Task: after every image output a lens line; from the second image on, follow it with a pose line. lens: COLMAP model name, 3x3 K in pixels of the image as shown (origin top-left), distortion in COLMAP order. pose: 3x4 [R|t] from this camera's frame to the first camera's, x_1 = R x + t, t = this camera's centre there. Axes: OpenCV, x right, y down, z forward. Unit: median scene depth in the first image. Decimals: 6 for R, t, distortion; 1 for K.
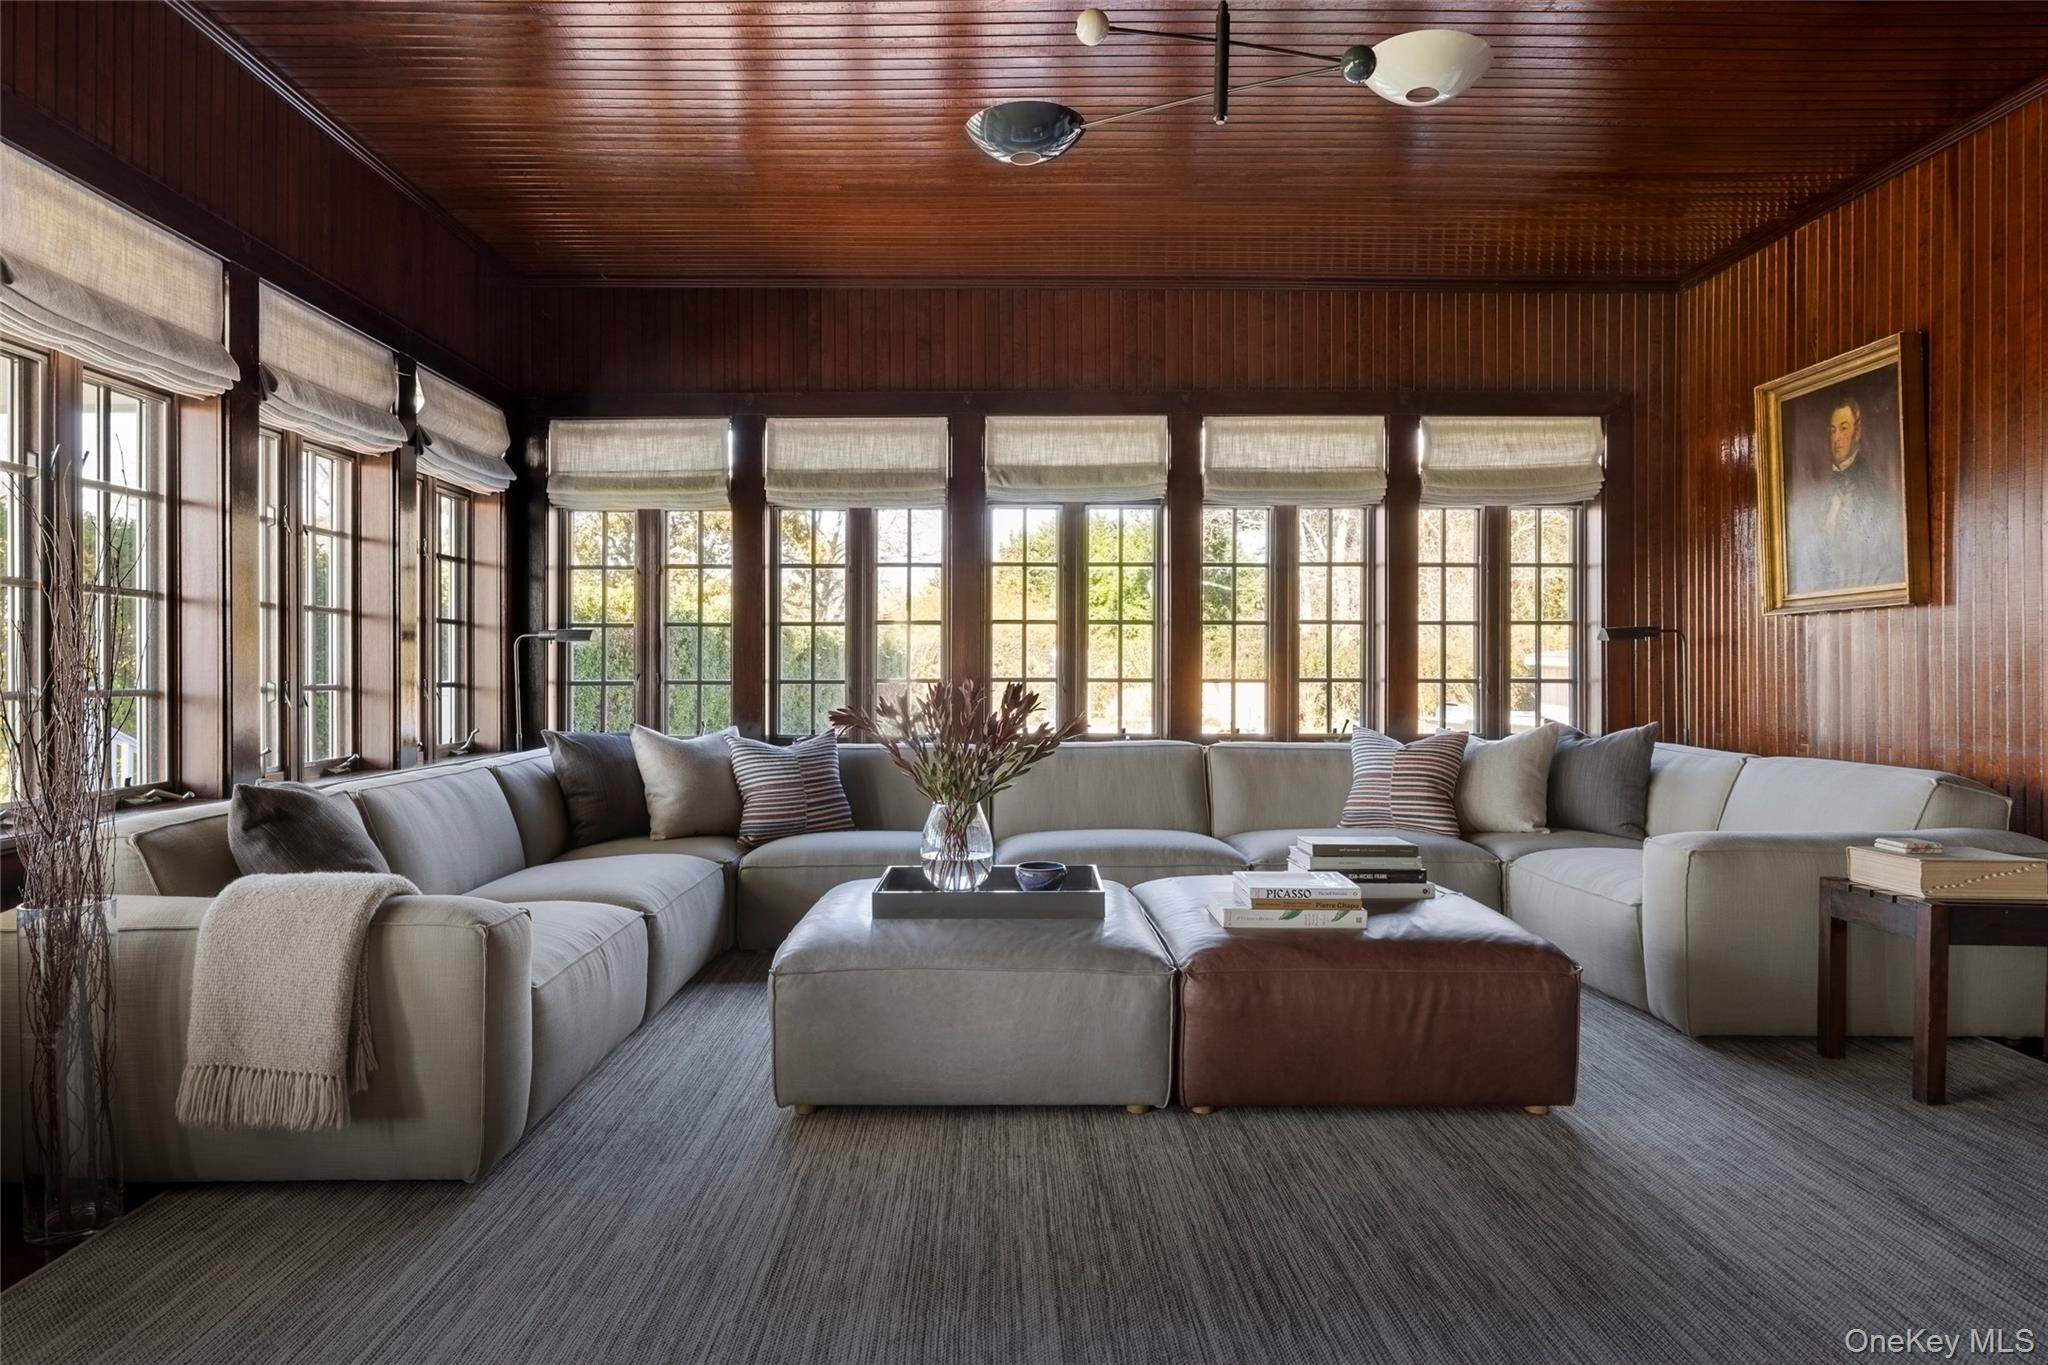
lens RADIAL K [[1263.8, 0, 1024.0], [0, 1263.8, 682.5], [0, 0, 1]] dist [-0.000142, -0.000041]
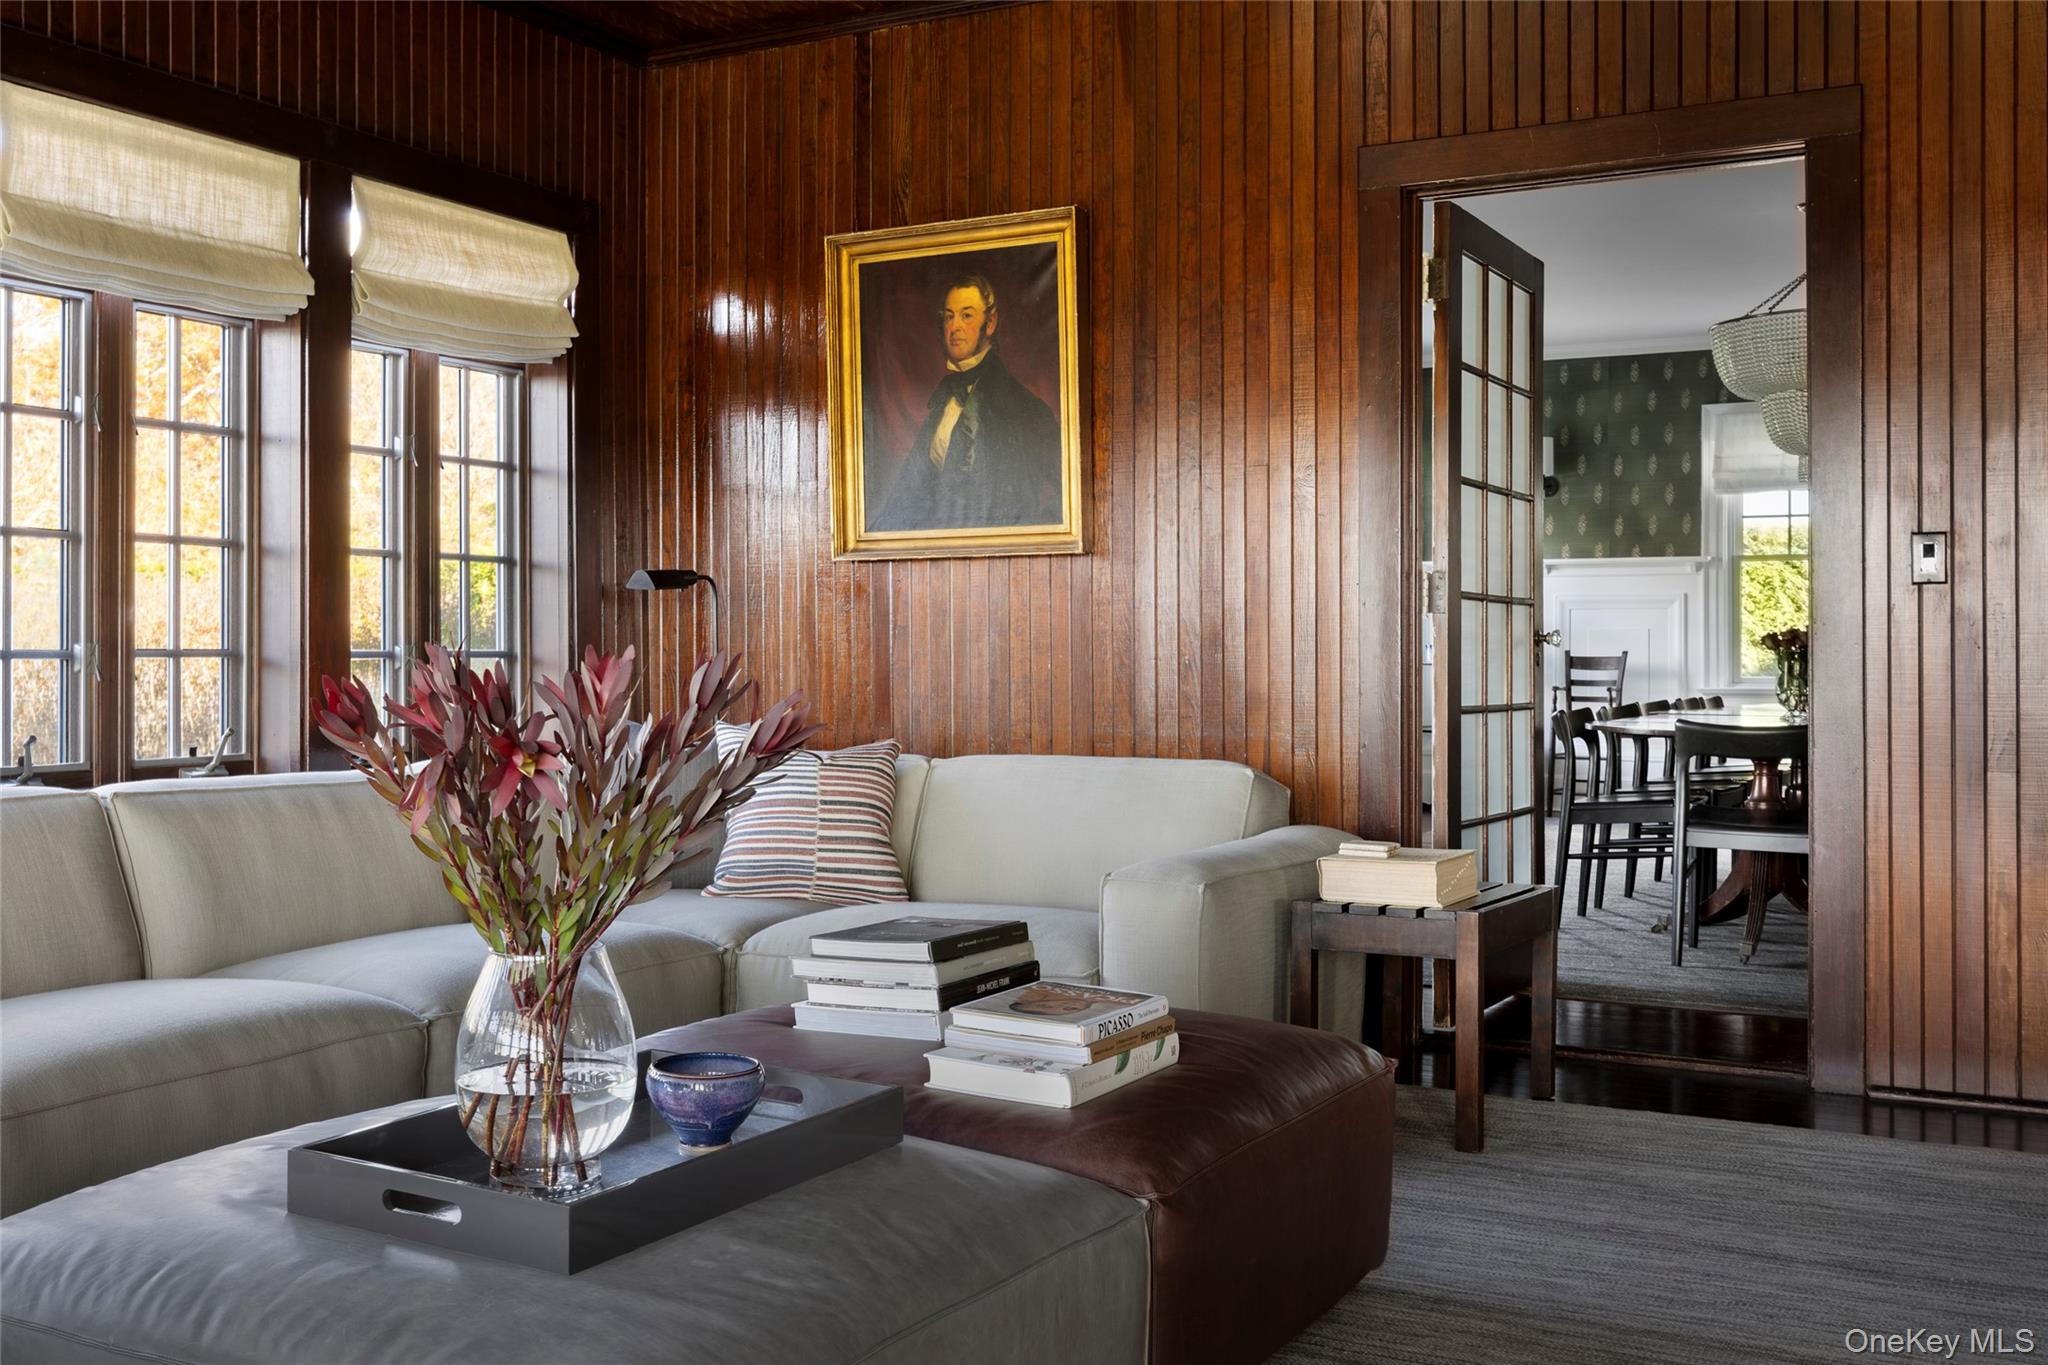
lens RADIAL K [[1993.7, 0, 1023.7], [0, 1993.7, 649.1], [0, 0, 1]] dist [0.005204, -0.002766]
pose [[0.495623, 0.000418, 0.868538, -0.327427], [0.005907, 0.999975, -0.003852, 0.002353], [-0.868518, 0.007040, 0.495608, 0.342391]]
